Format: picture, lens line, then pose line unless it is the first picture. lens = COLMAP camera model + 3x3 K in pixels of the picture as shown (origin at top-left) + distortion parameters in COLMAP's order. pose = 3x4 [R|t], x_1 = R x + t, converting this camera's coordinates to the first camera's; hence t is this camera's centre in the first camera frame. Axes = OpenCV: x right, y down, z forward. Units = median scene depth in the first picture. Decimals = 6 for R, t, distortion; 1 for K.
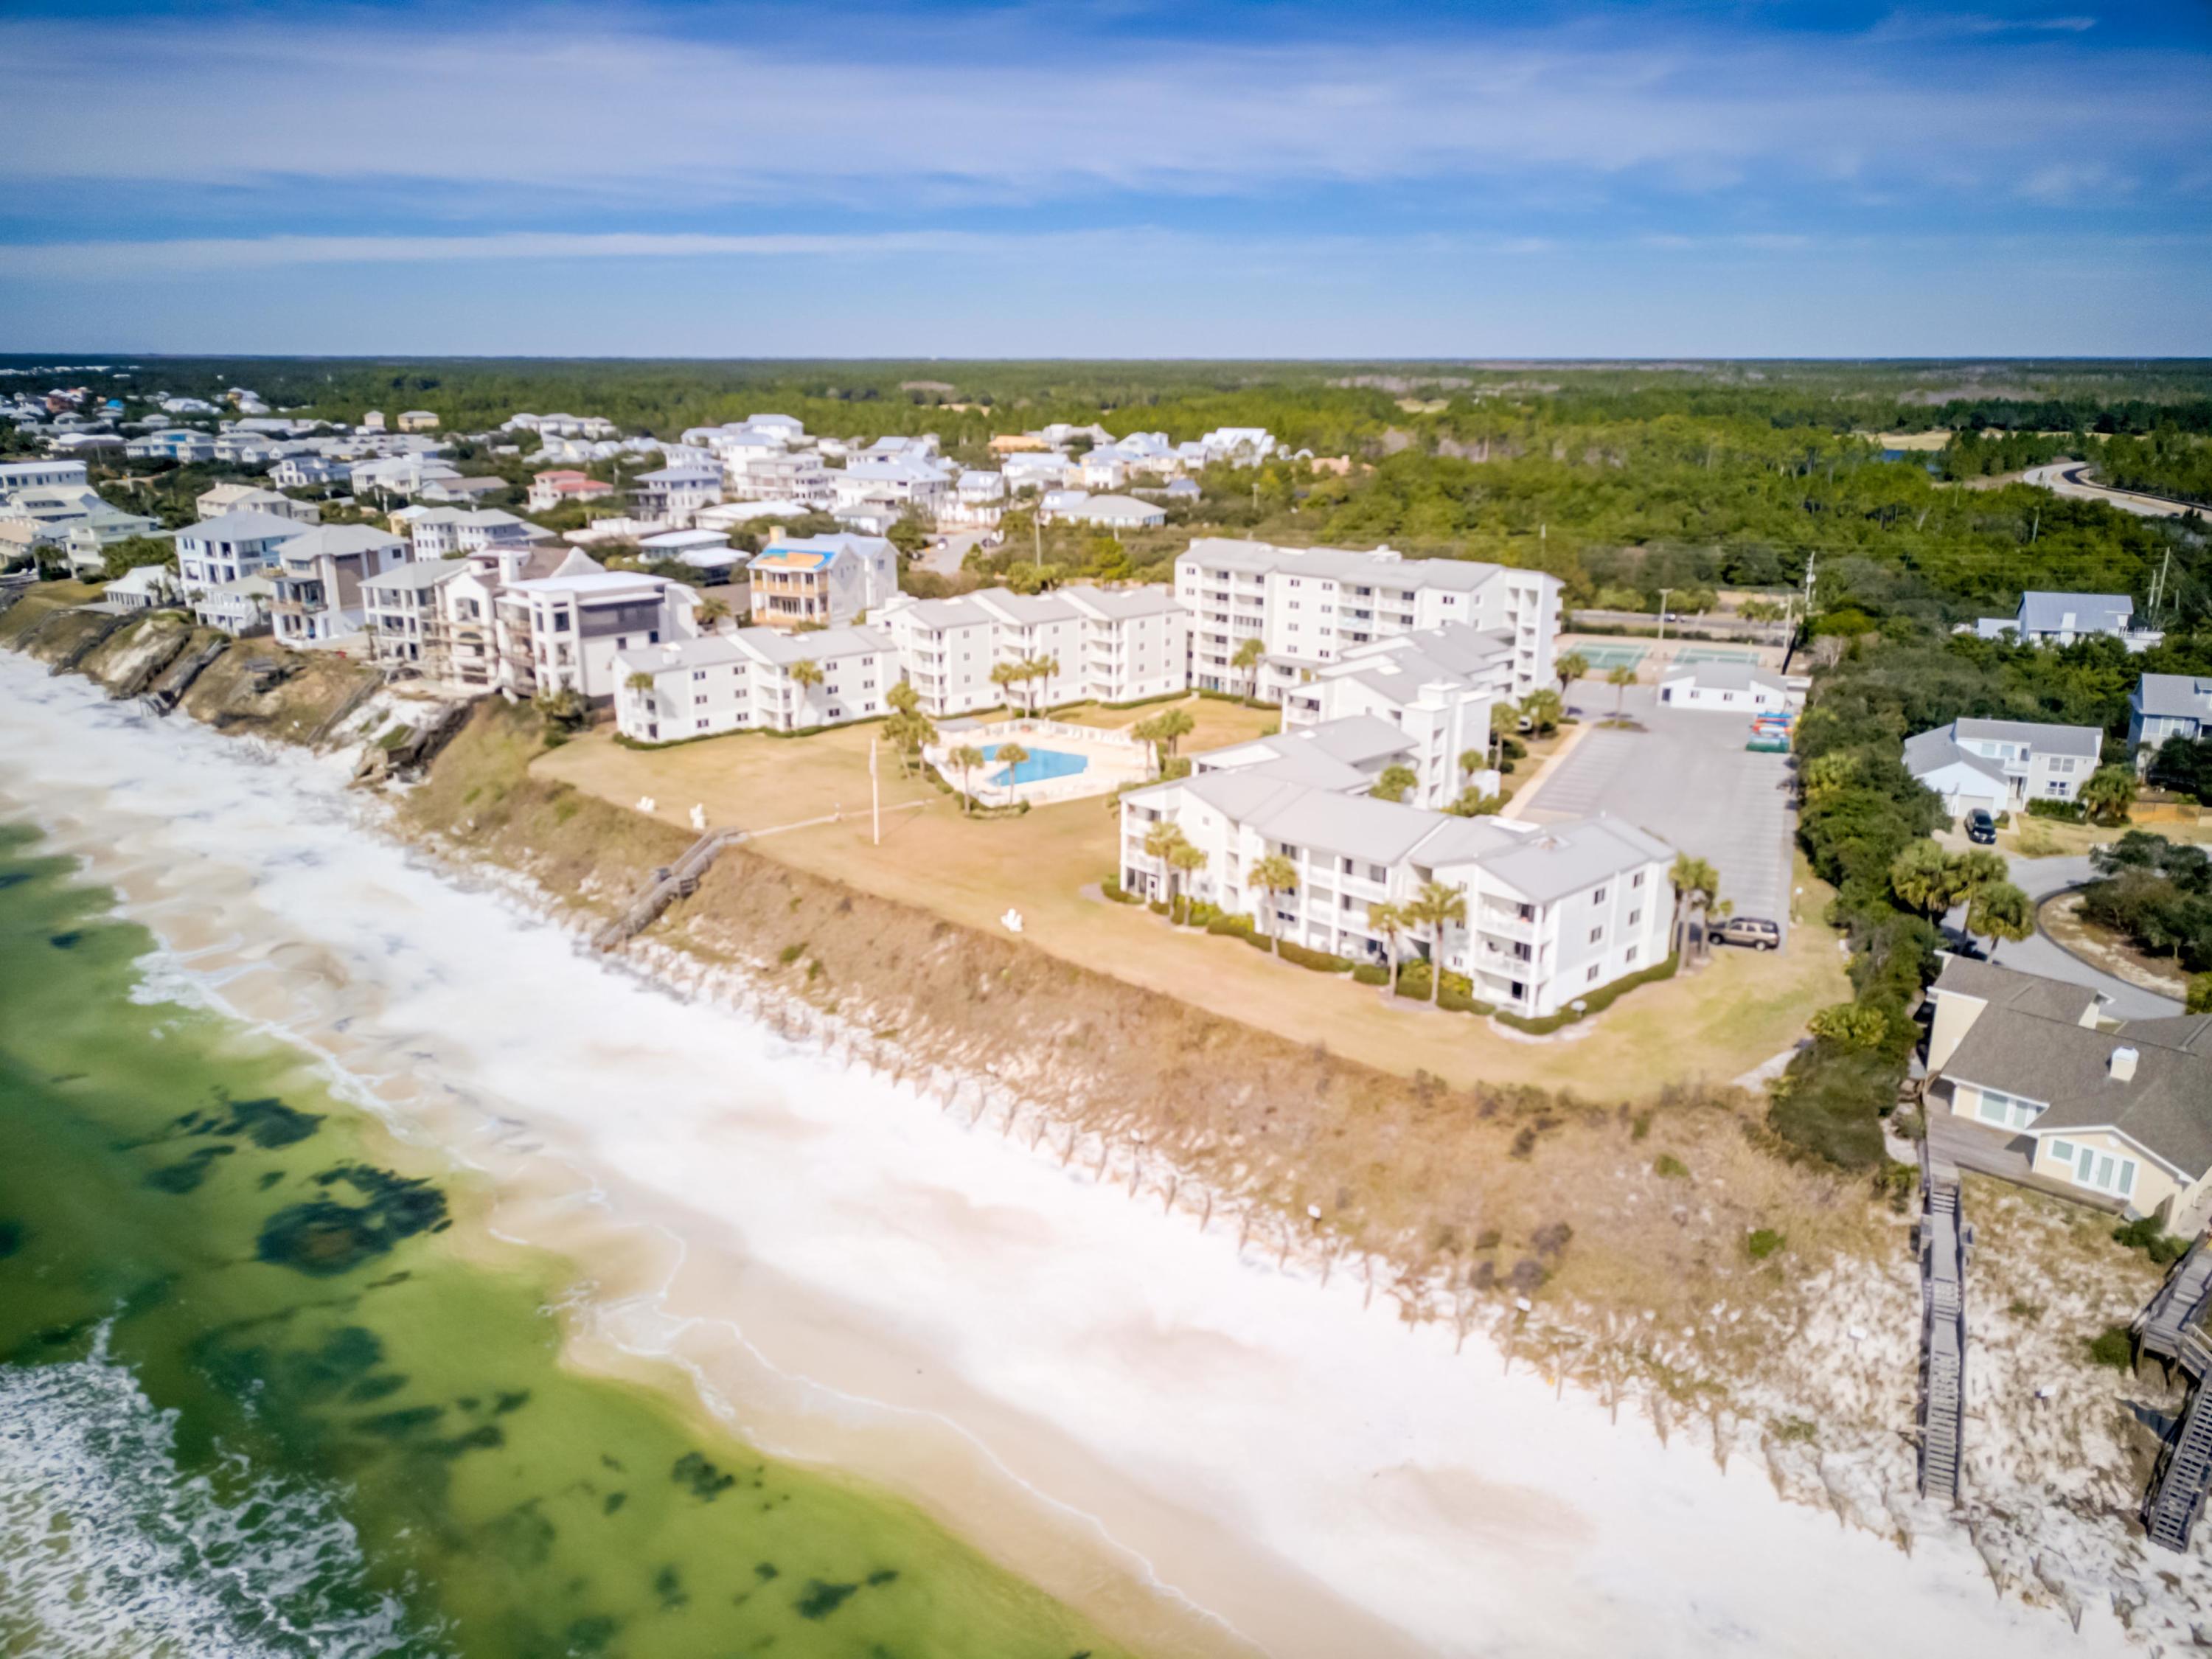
lens RADIAL K [[1677.1, 0, 1092.7], [0, 1677.1, 840.3], [0, 0, 1]] dist [0.021373, -0.017362]
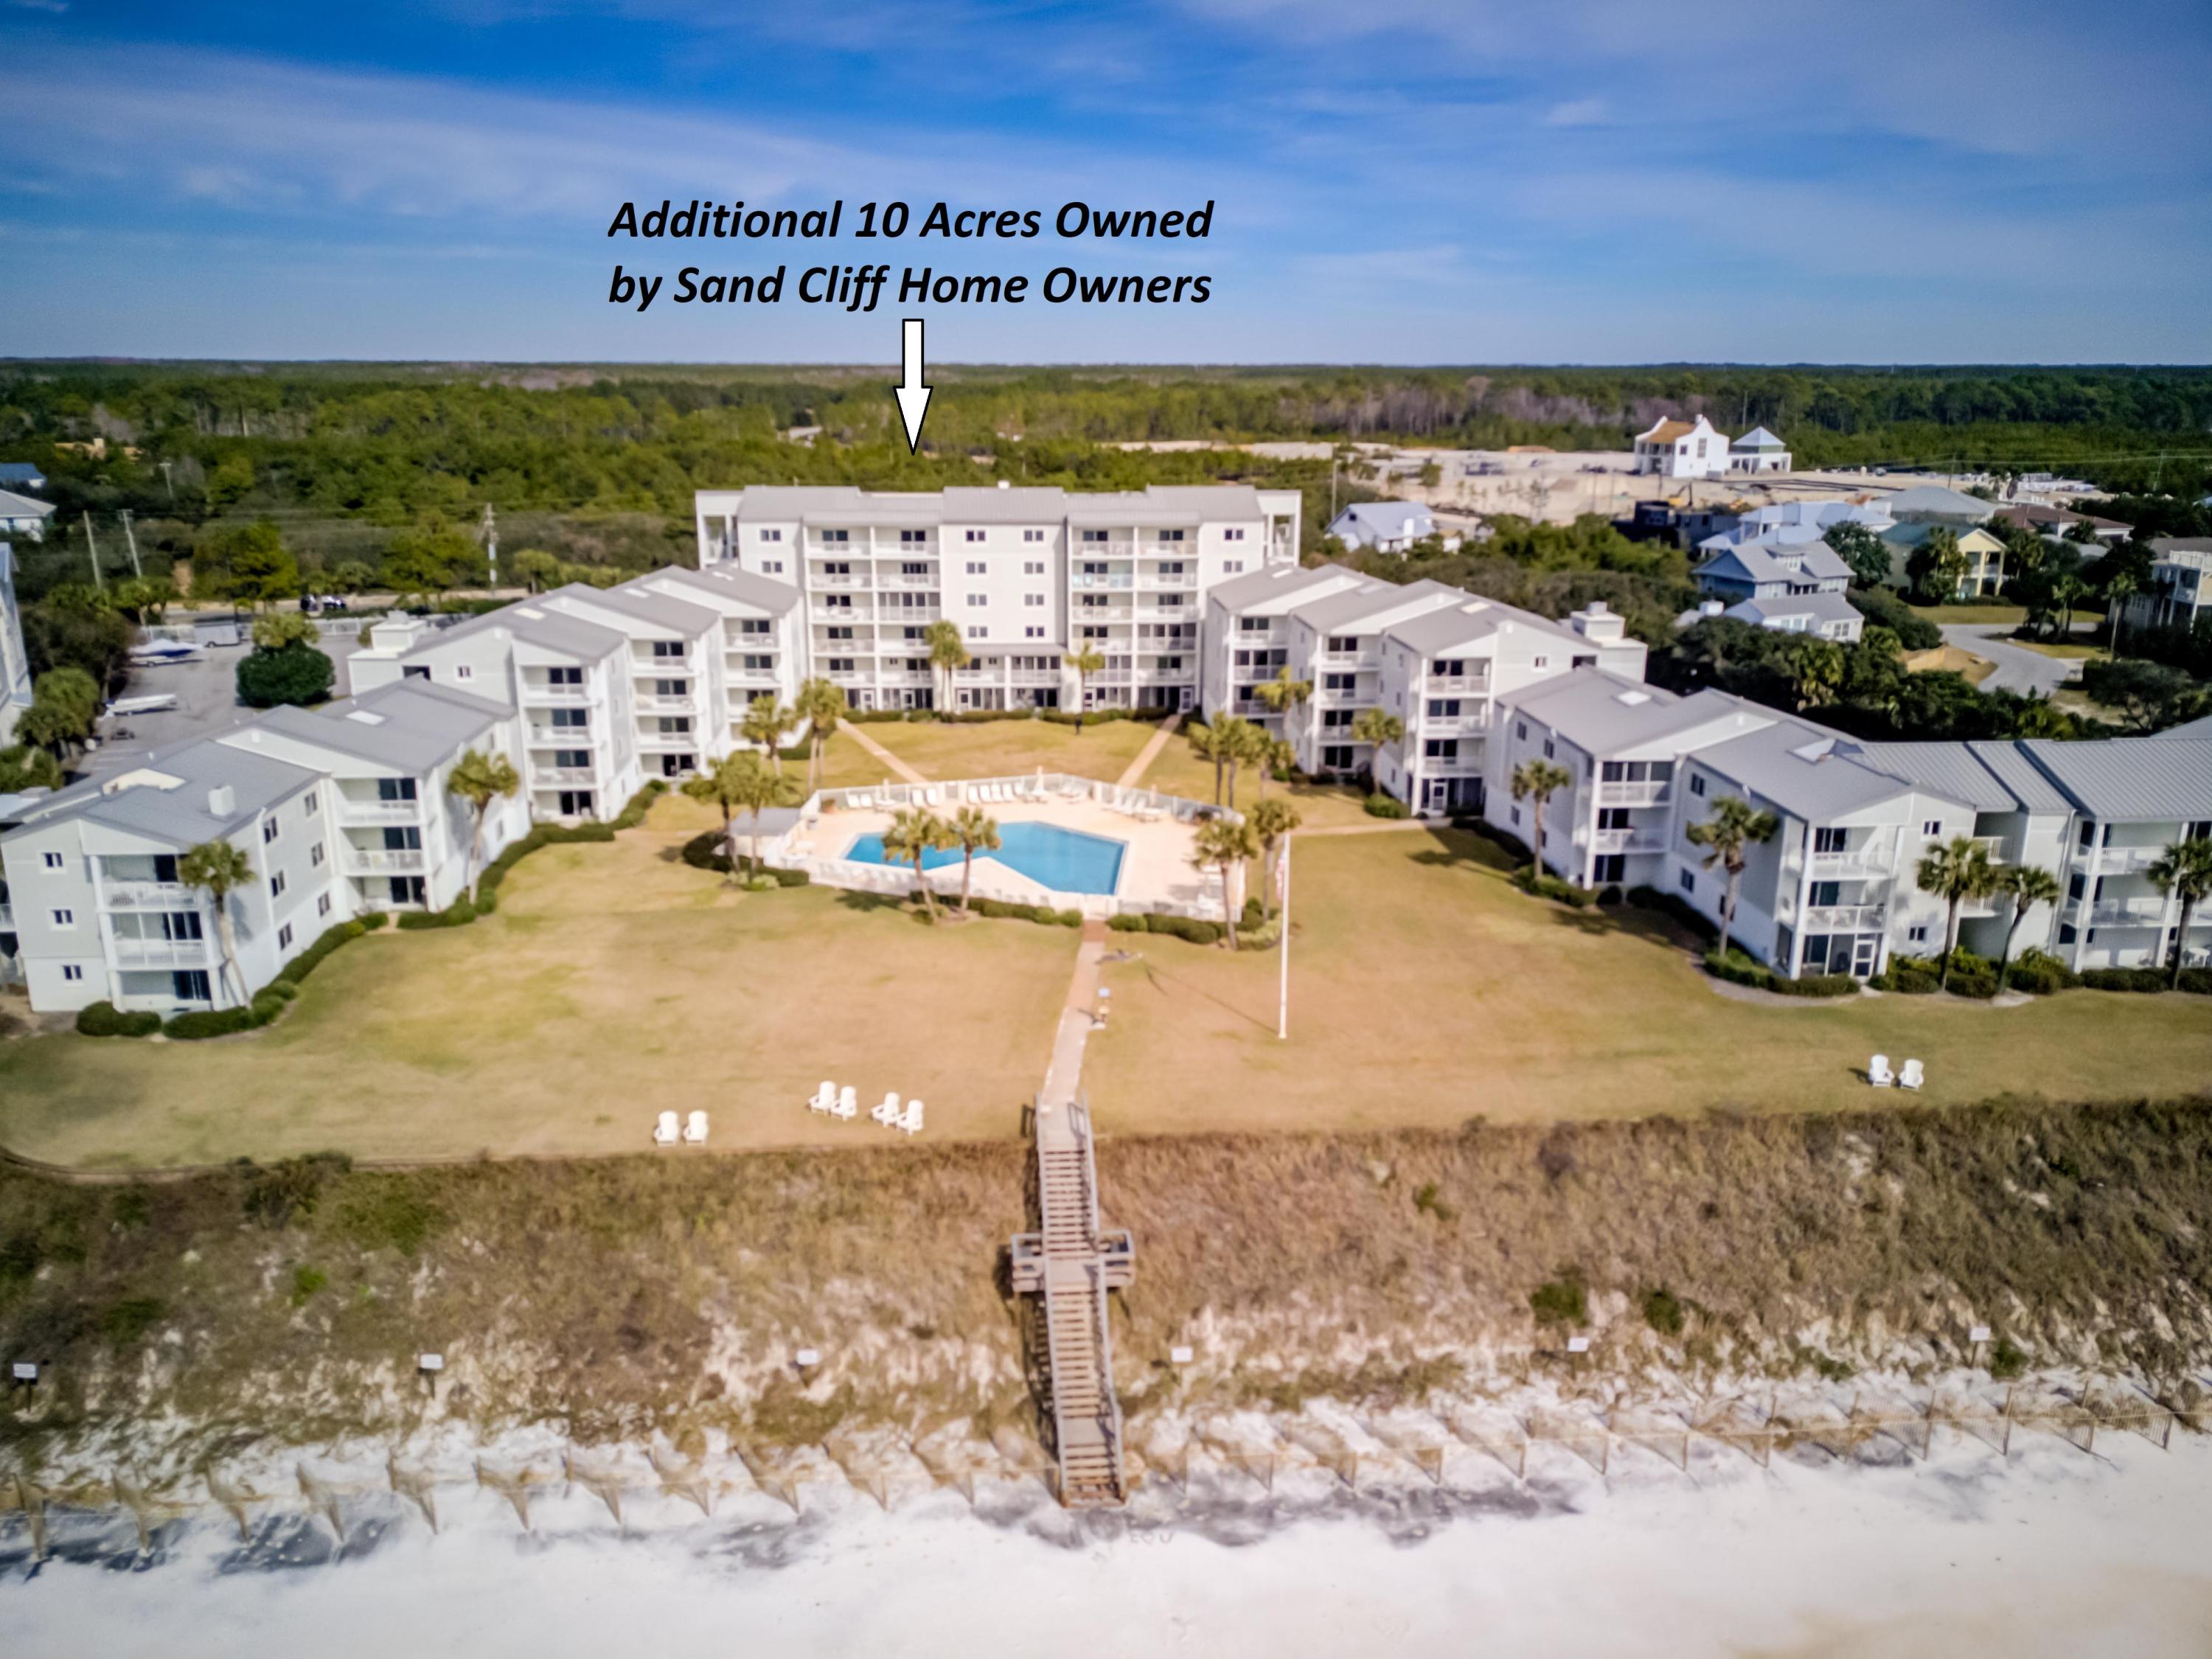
lens RADIAL K [[1677.1, 0, 1095.8], [0, 1677.1, 834.1], [0, 0, 1]] dist [0.021373, -0.017362]
pose [[0.646116, -0.203017, 0.735743, -0.399404], [0.207547, 0.974384, 0.086602, -0.086479], [-0.734478, 0.096747, 0.671701, 0.528254]]
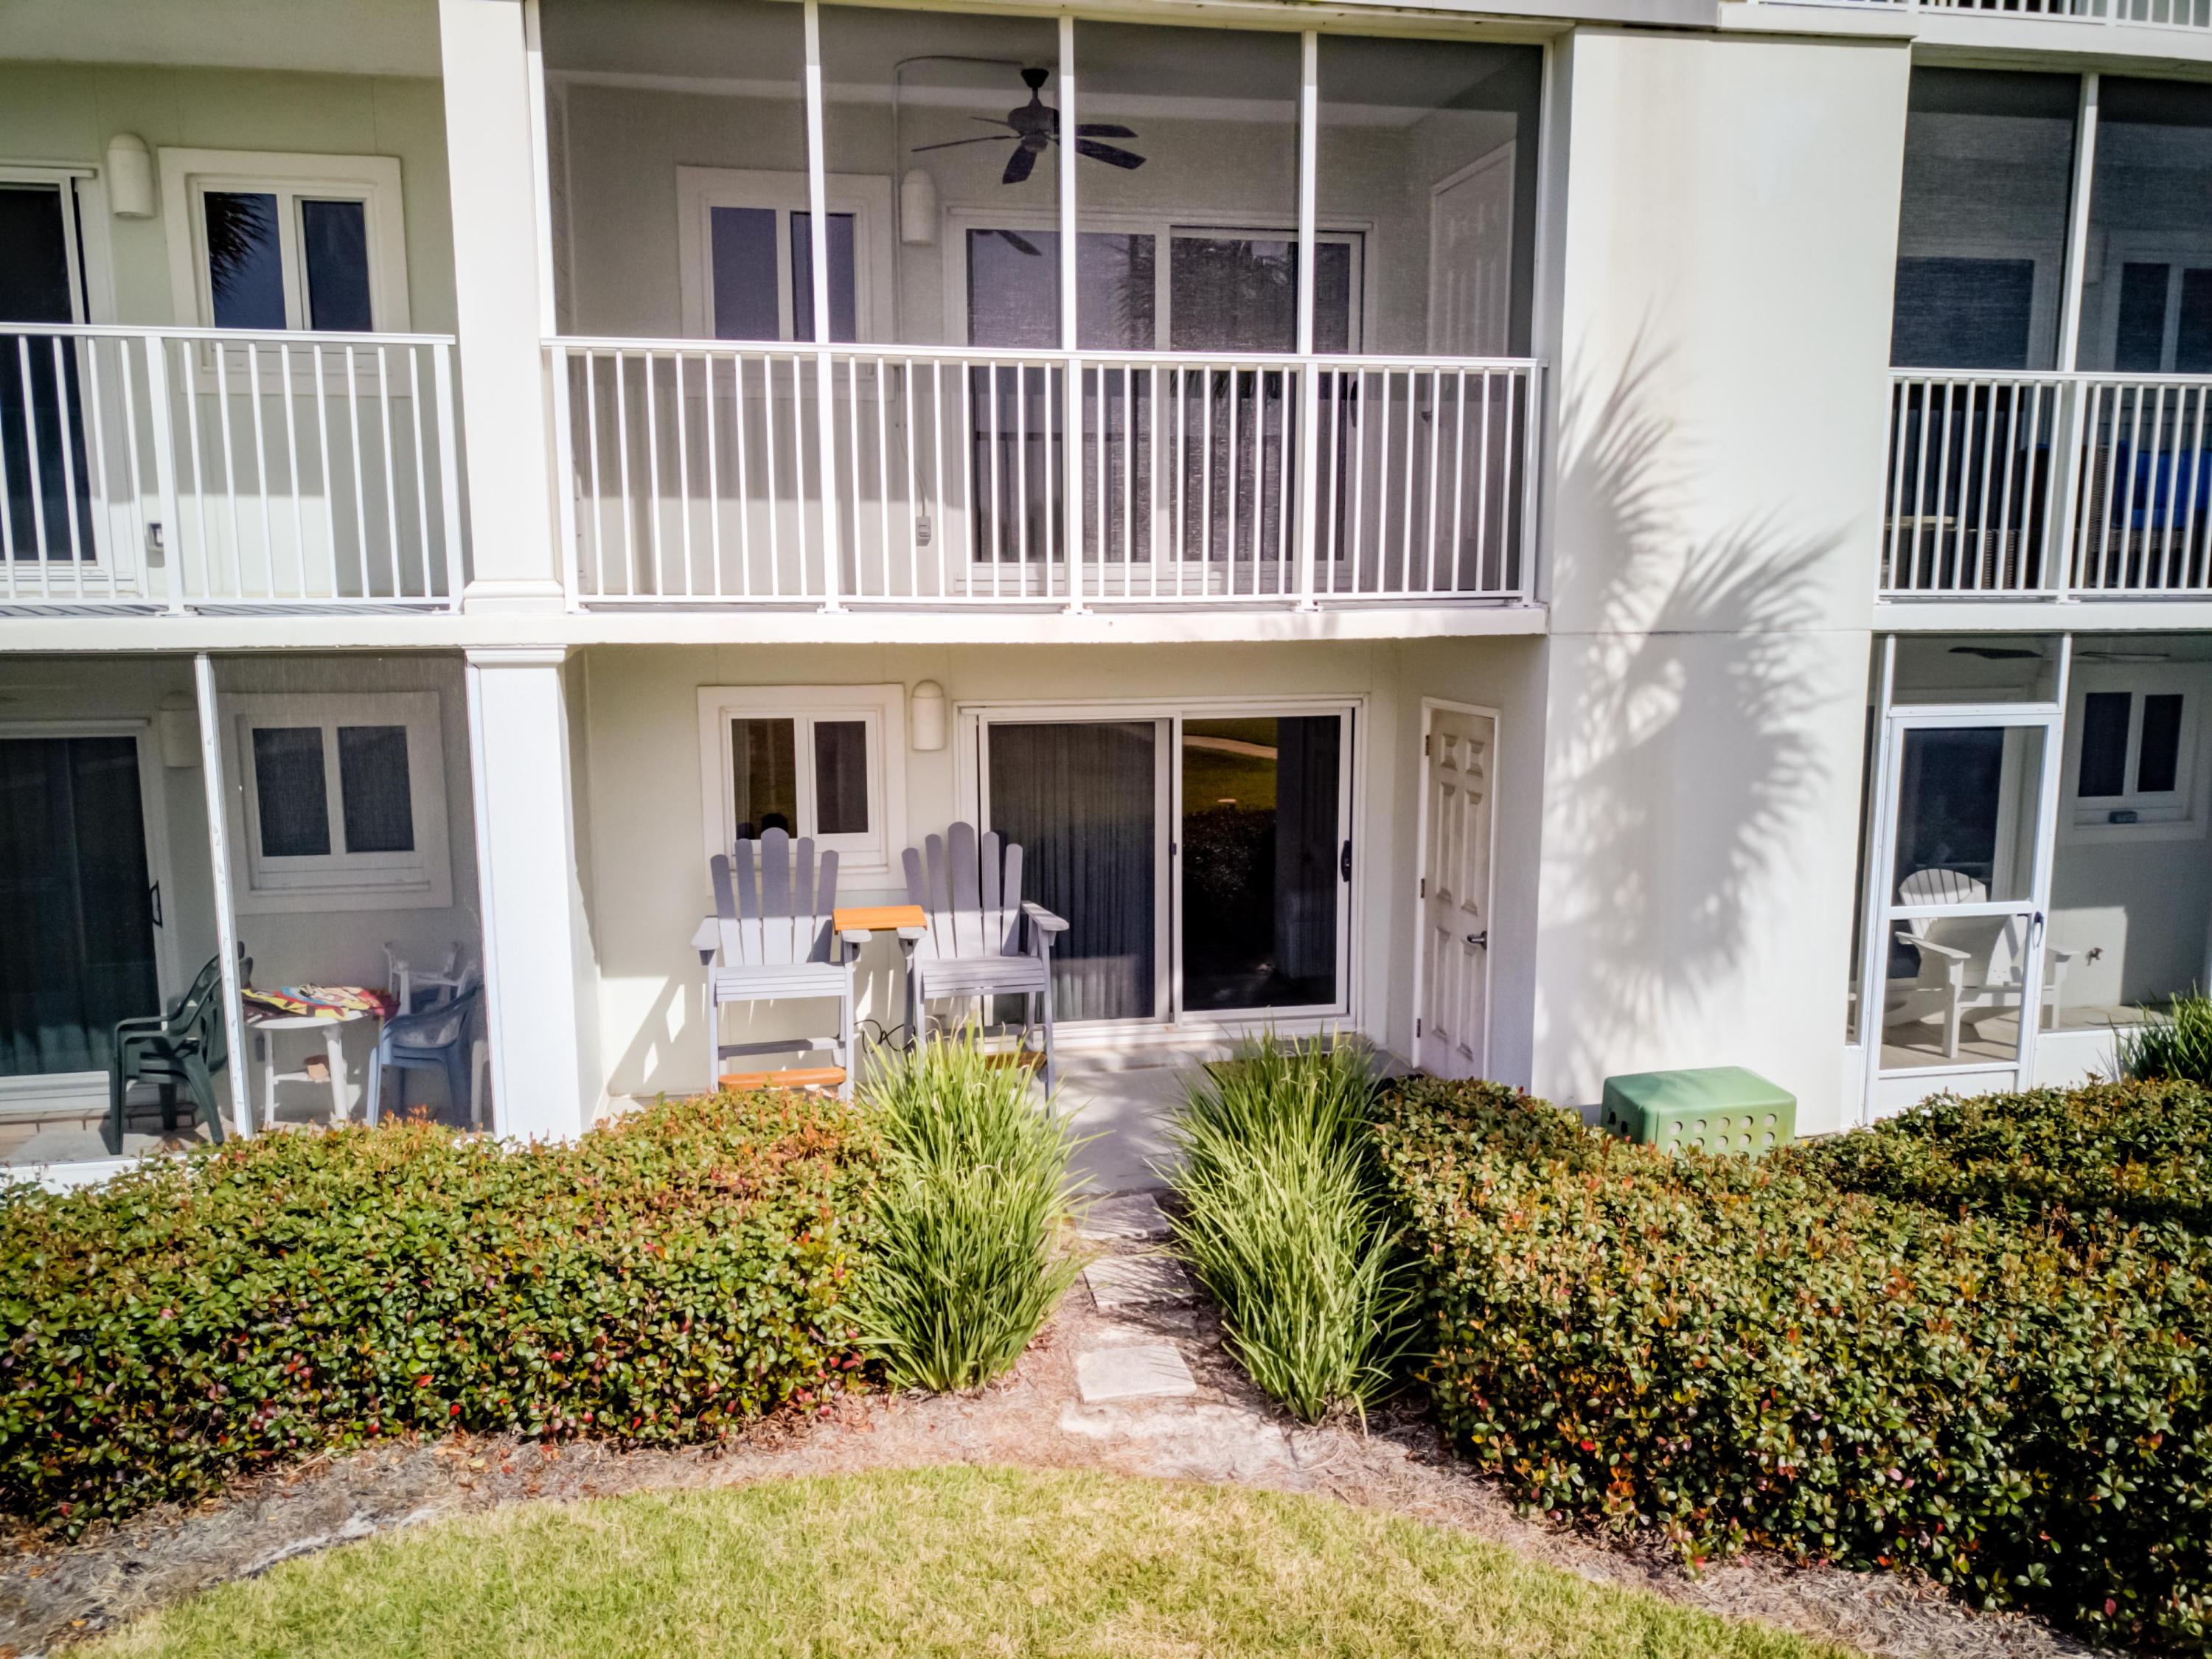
lens RADIAL K [[1677.1, 0, 1101.2], [0, 1677.1, 839.9], [0, 0, 1]] dist [0.021373, -0.017362]
pose [[0.547189, -0.124664, 0.827673, 0.101673], [0.235171, 0.971911, -0.009087, -0.086362], [-0.803292, 0.199617, 0.561136, 1.010324]]
